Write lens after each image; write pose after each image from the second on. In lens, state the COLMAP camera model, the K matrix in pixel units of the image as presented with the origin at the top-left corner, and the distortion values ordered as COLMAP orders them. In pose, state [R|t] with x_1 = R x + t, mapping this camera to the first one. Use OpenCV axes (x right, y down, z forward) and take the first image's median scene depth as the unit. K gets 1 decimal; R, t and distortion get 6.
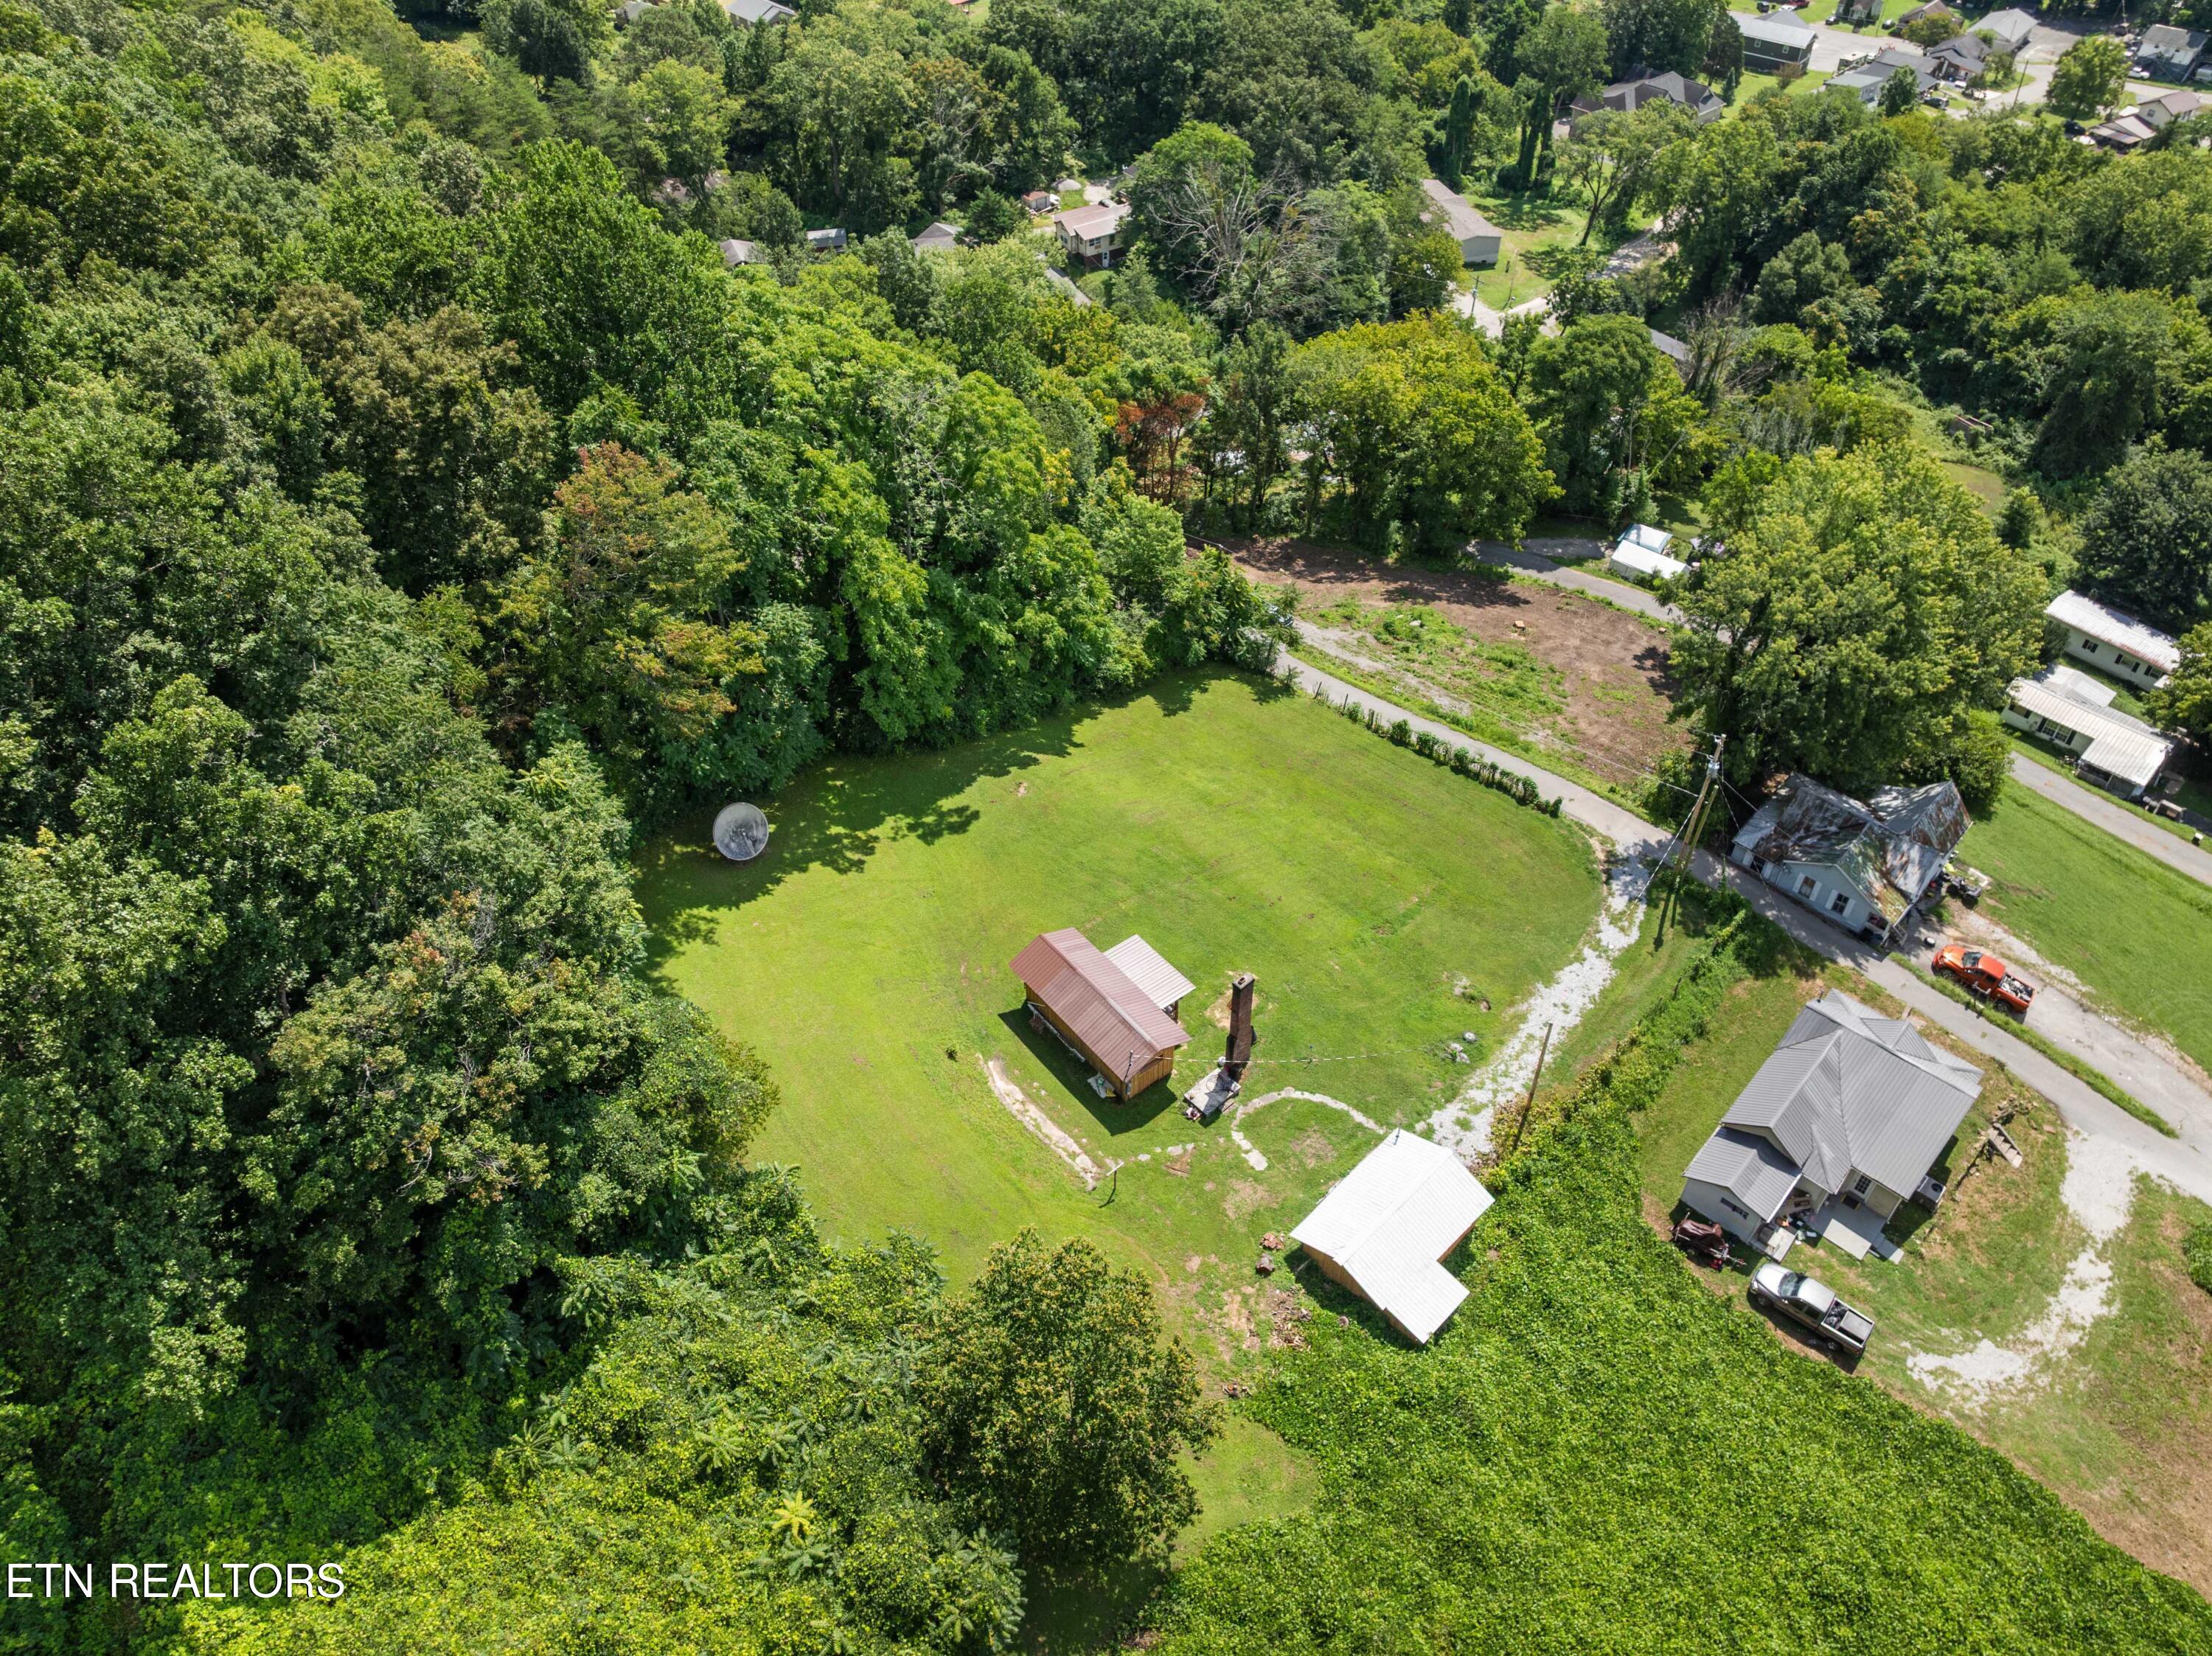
lens RADIAL K [[1566.8, 0, 1115.1], [0, 1566.8, 824.9], [0, 0, 1]] dist [-0.040822, 0.005701]
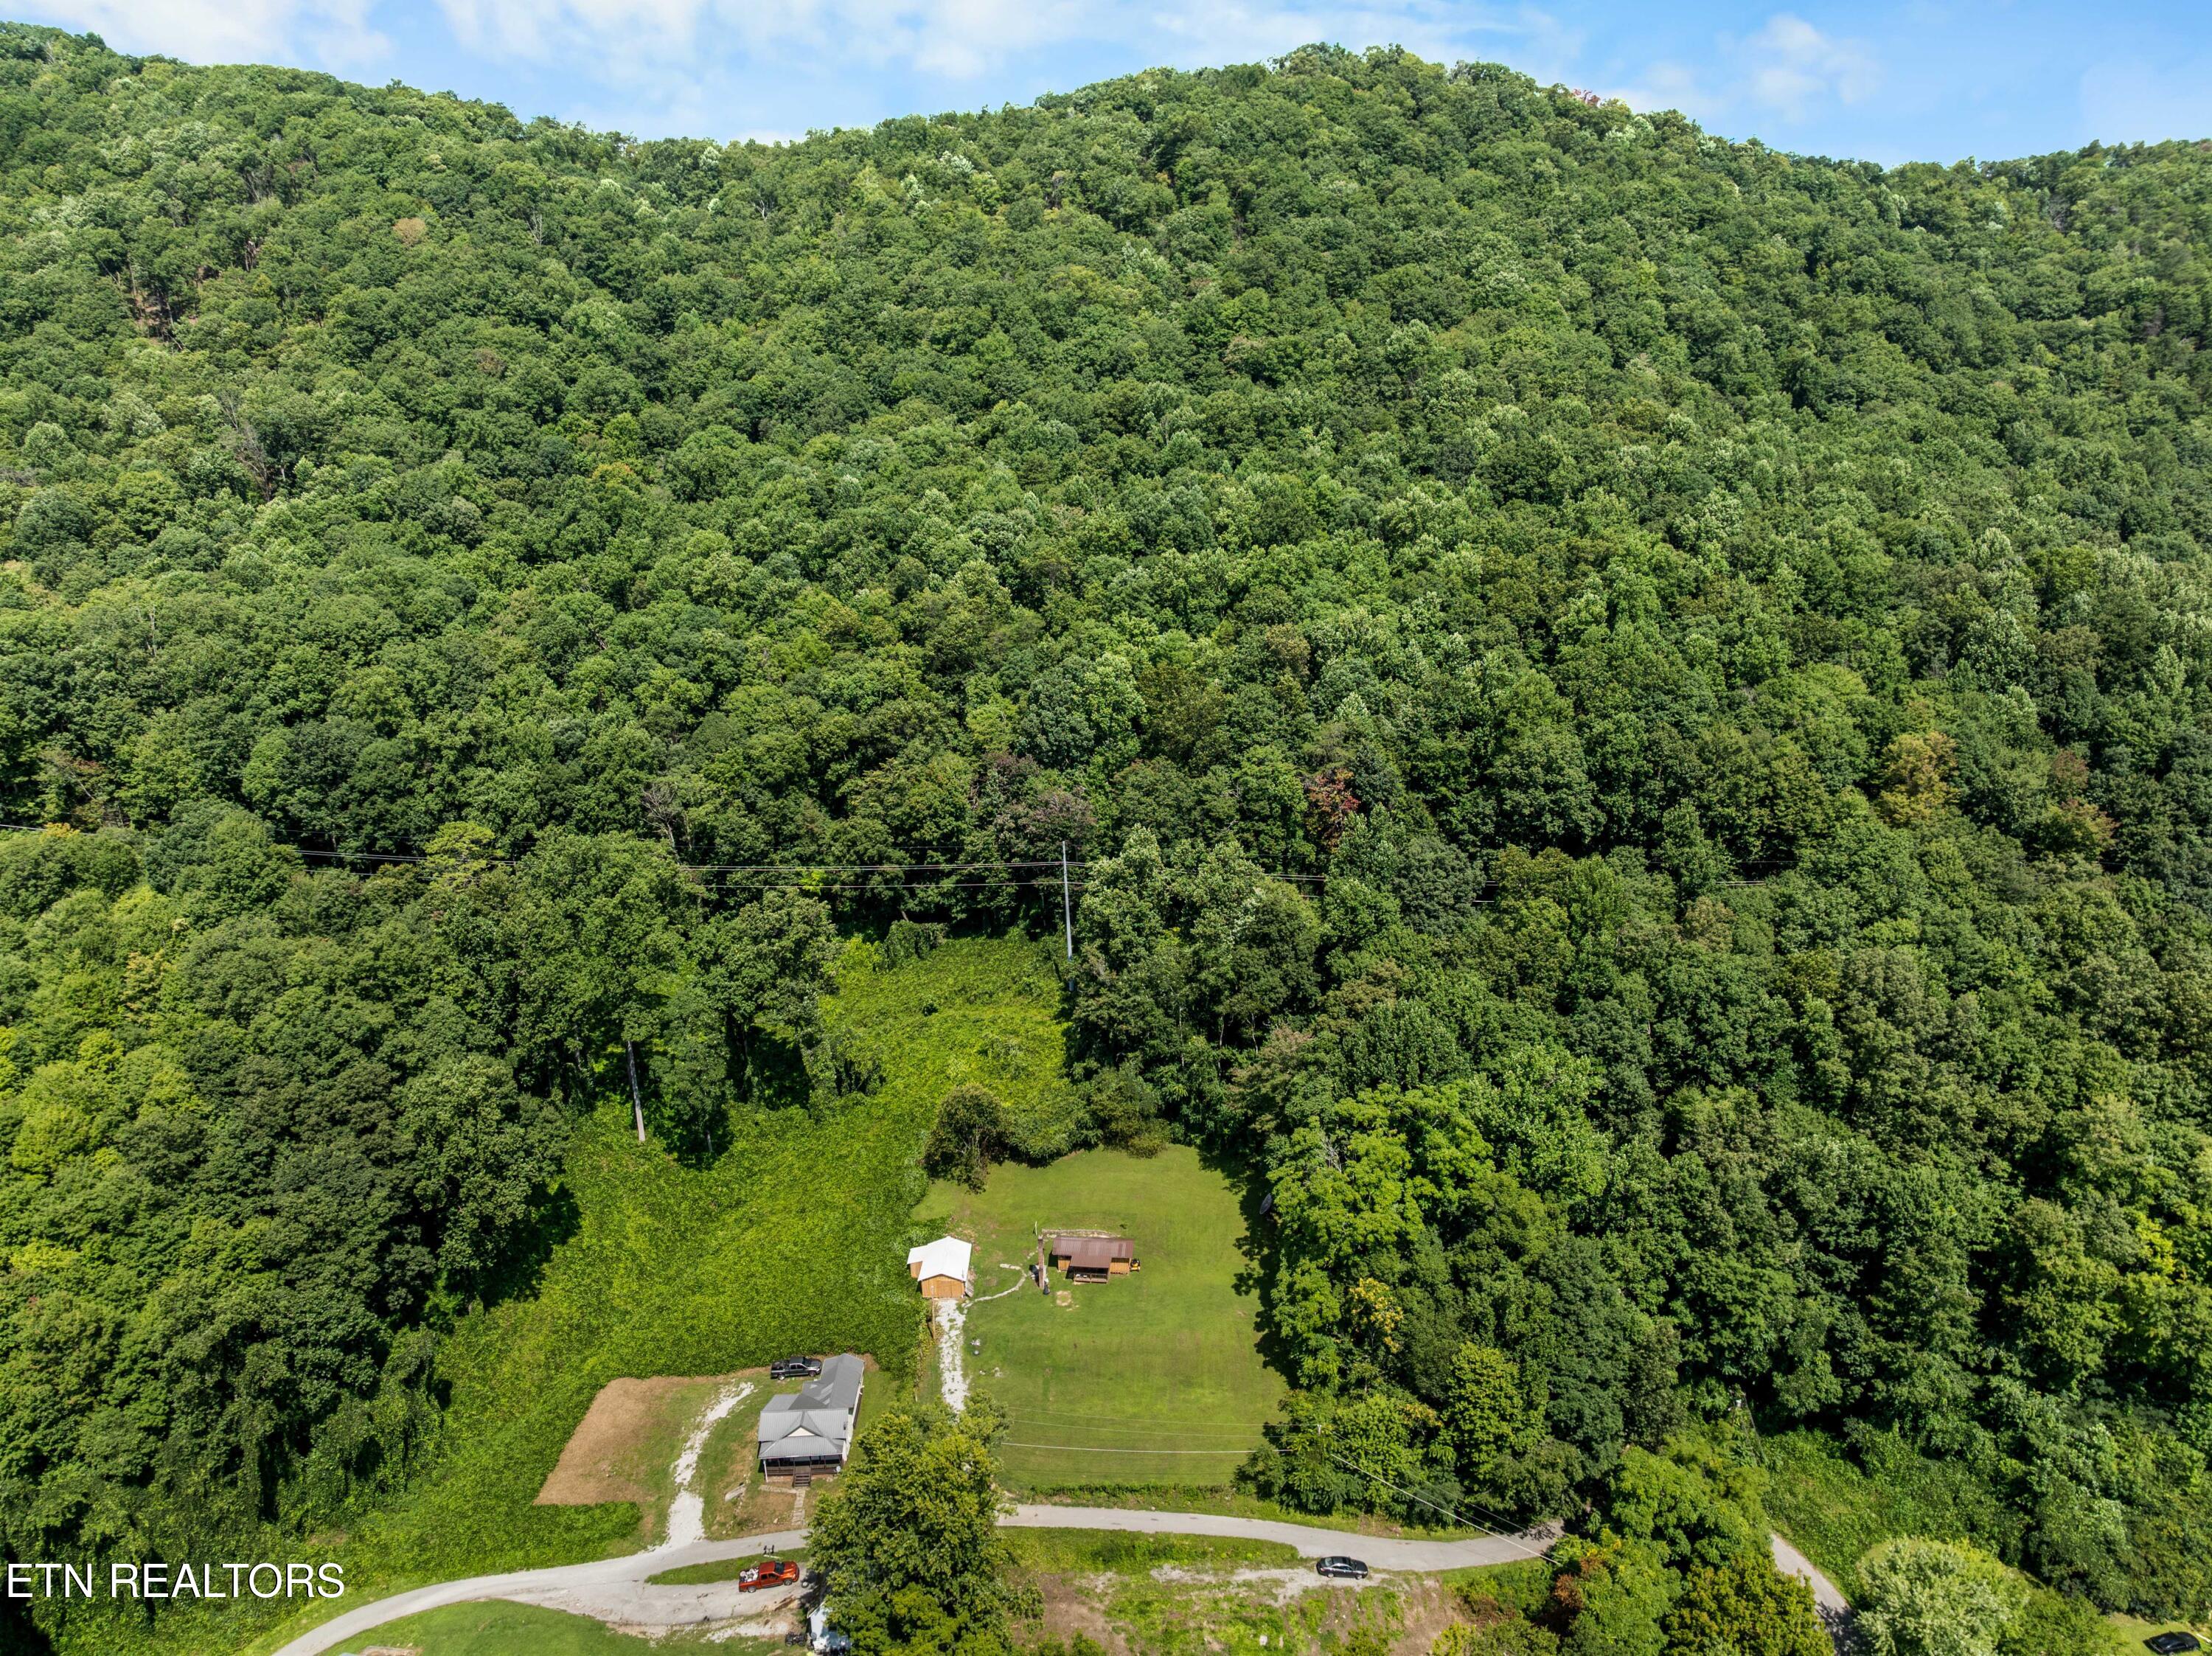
lens RADIAL K [[1583.5, 0, 1110.1], [0, 1583.5, 783.9], [0, 0, 1]] dist [-0.032759, -0.004073]
pose [[-0.714175, 0.191632, -0.673225, 1.274288], [-0.469779, 0.581781, 0.663957, -1.666817], [0.518904, 0.790448, -0.325469, 1.084666]]
